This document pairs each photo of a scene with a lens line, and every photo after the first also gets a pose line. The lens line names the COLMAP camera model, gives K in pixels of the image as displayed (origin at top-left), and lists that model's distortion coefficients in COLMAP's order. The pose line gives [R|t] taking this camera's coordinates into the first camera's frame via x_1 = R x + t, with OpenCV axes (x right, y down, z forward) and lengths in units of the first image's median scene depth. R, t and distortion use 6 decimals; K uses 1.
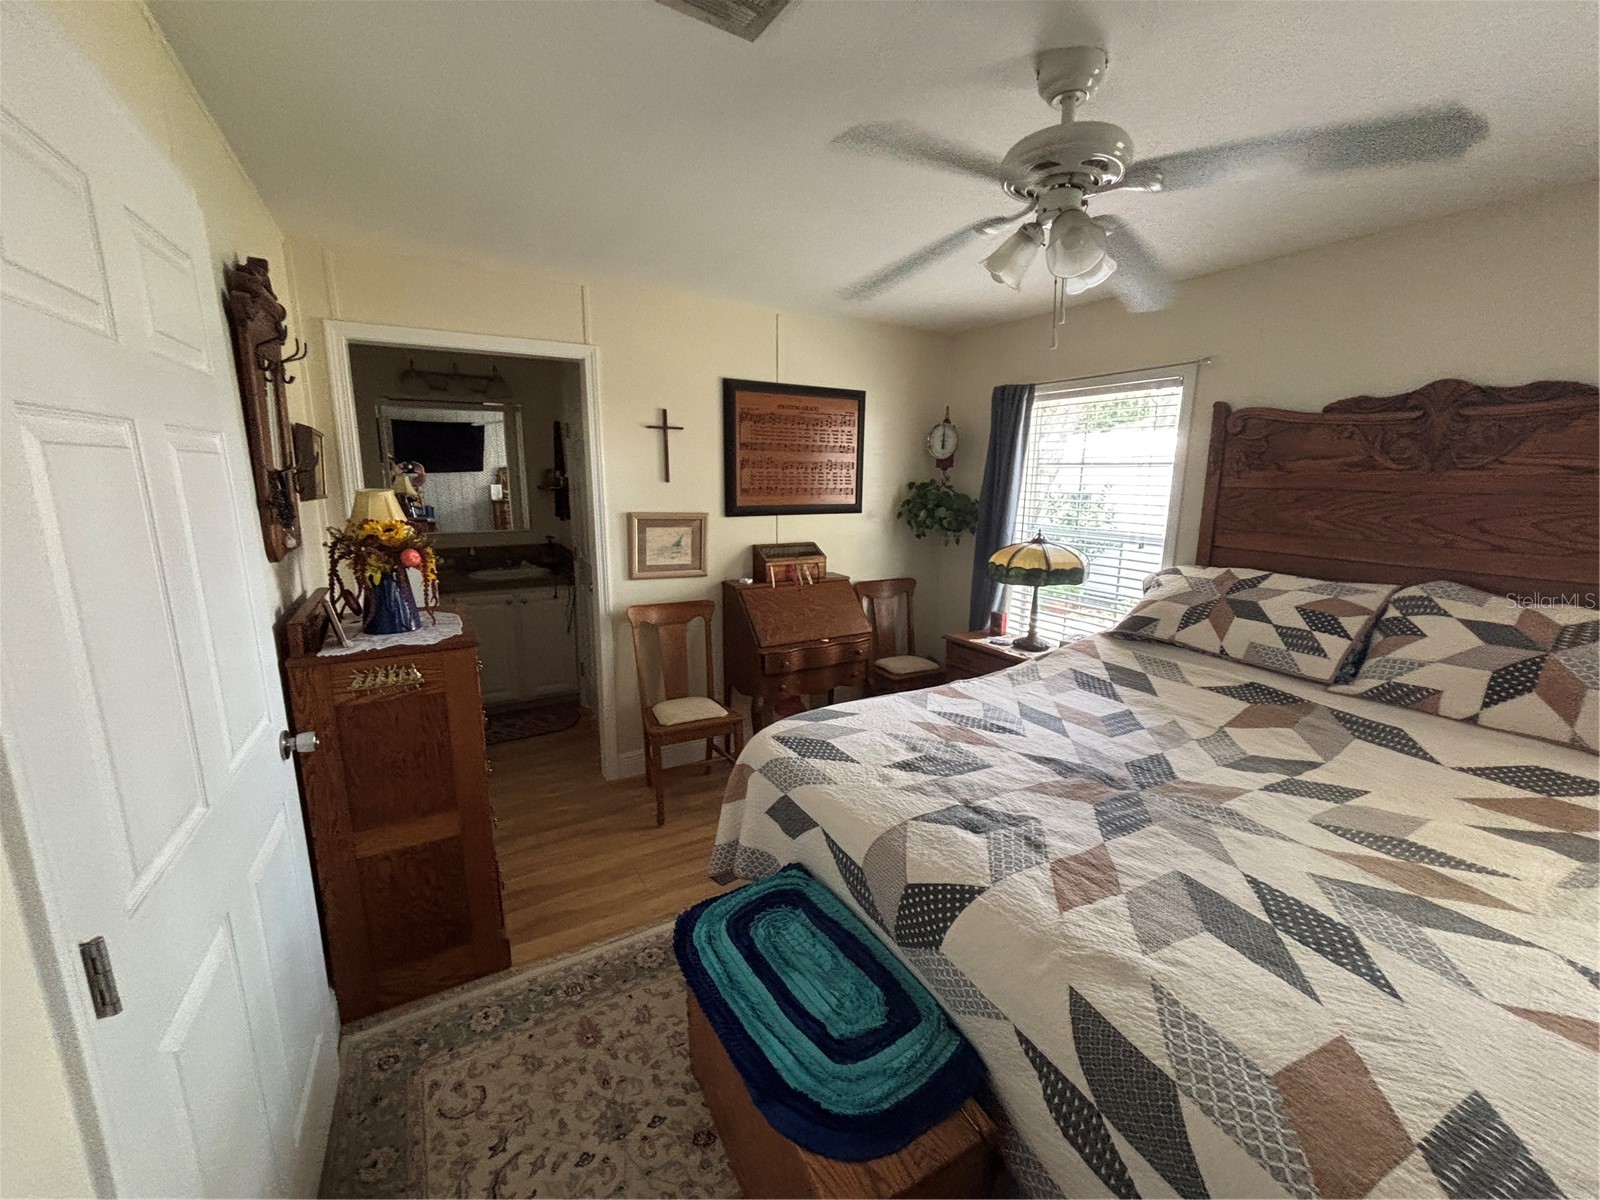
lens RADIAL K [[644.7, 0, 802.3], [0, 644.7, 602.3], [0, 0, 1]] dist [-0.001044, 0.001727]
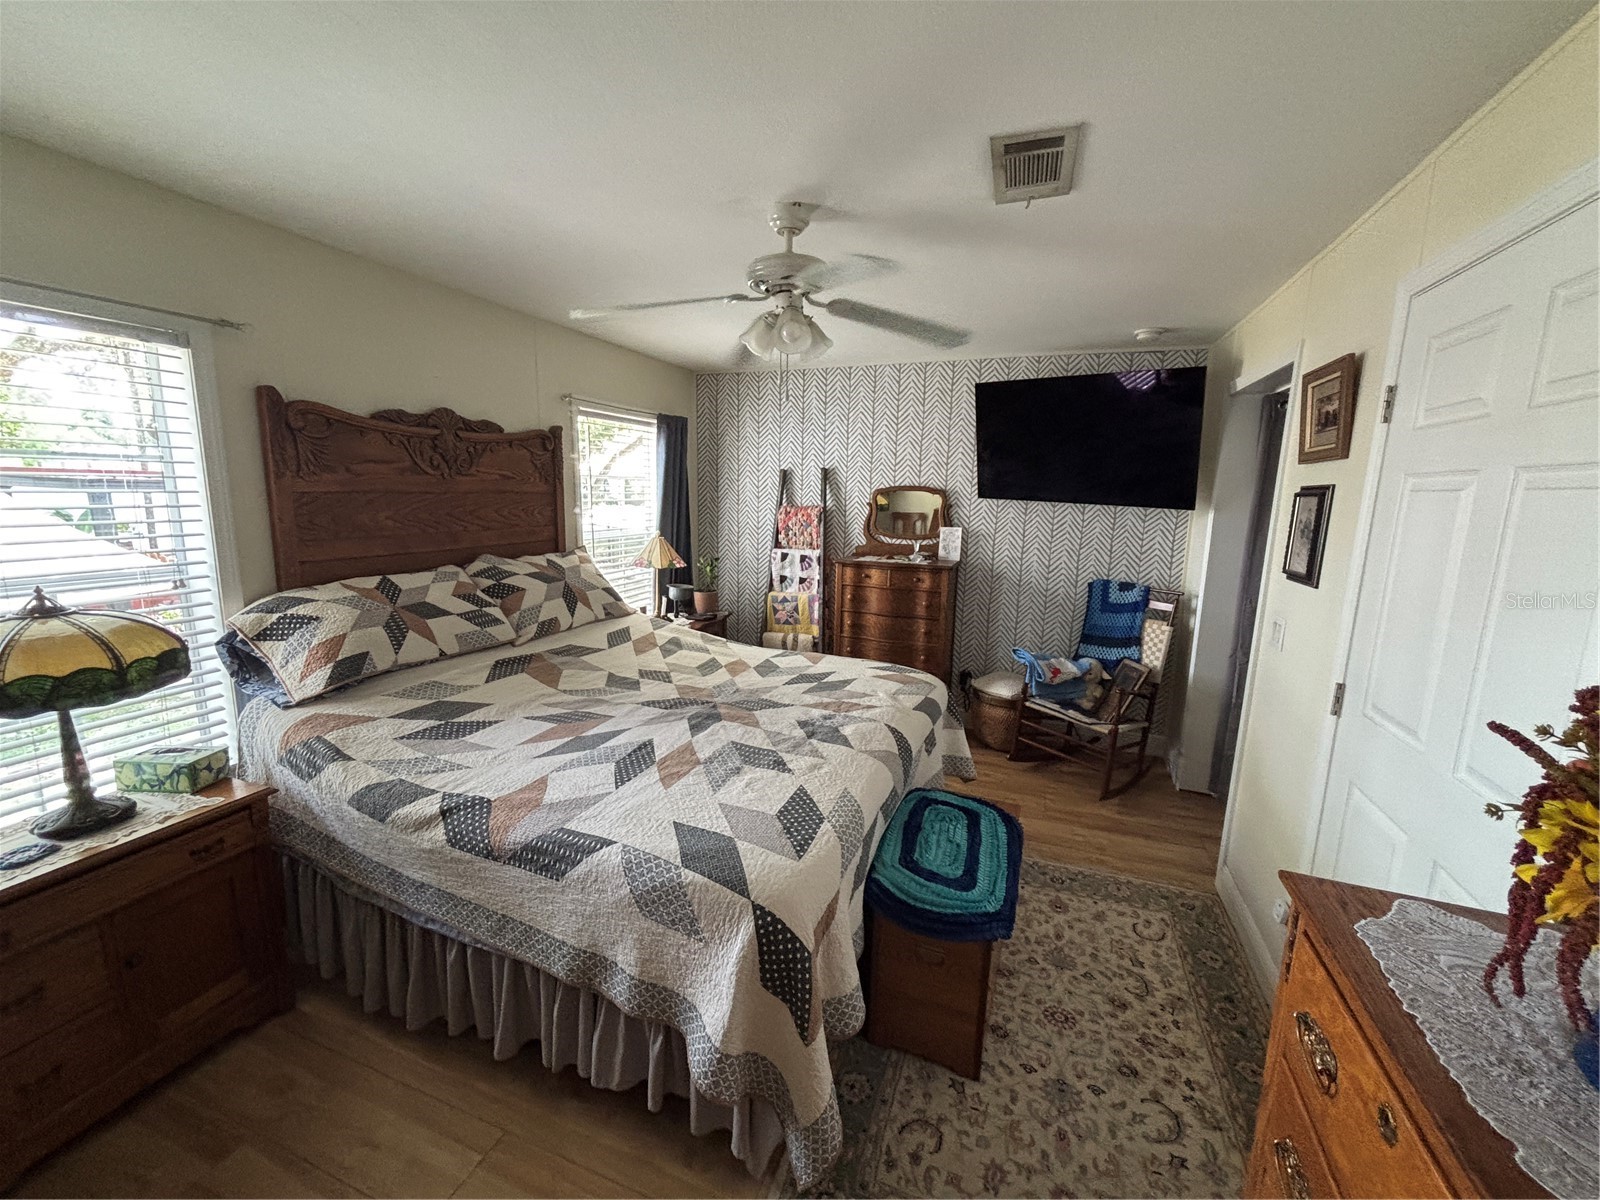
lens RADIAL K [[644.7, 0, 799.6], [0, 644.7, 600.5], [0, 0, 1]] dist [-0.001044, 0.001727]
pose [[-0.630002, -0.152108, 0.761552, -0.547637], [0.127956, 0.946897, 0.294981, -0.271253], [-0.765980, 0.283284, -0.577083, 1.335360]]
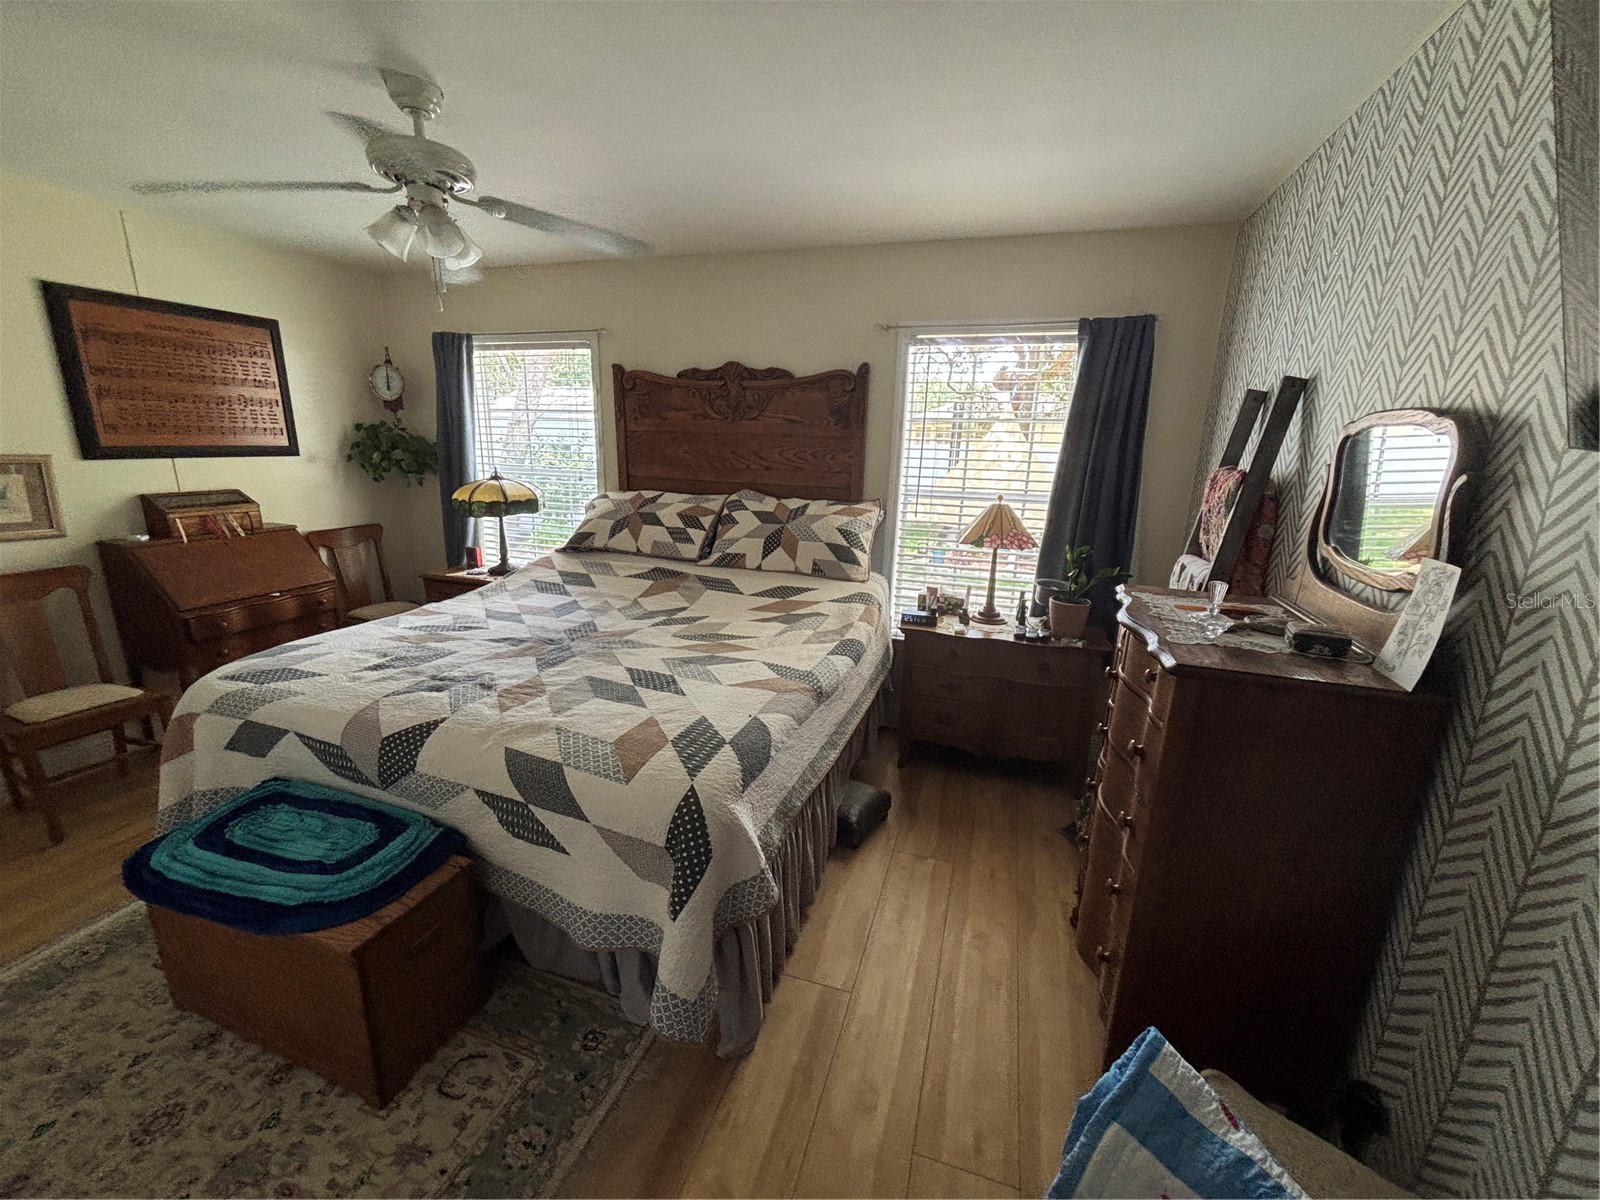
lens RADIAL K [[644.7, 0, 800.4], [0, 644.7, 602.0], [0, 0, 1]] dist [-0.001044, 0.001727]
pose [[0.747172, -0.154086, 0.646522, 0.000213], [0.108564, 0.987984, 0.110002, 0.085111], [-0.655704, -0.012001, 0.754923, -0.324556]]
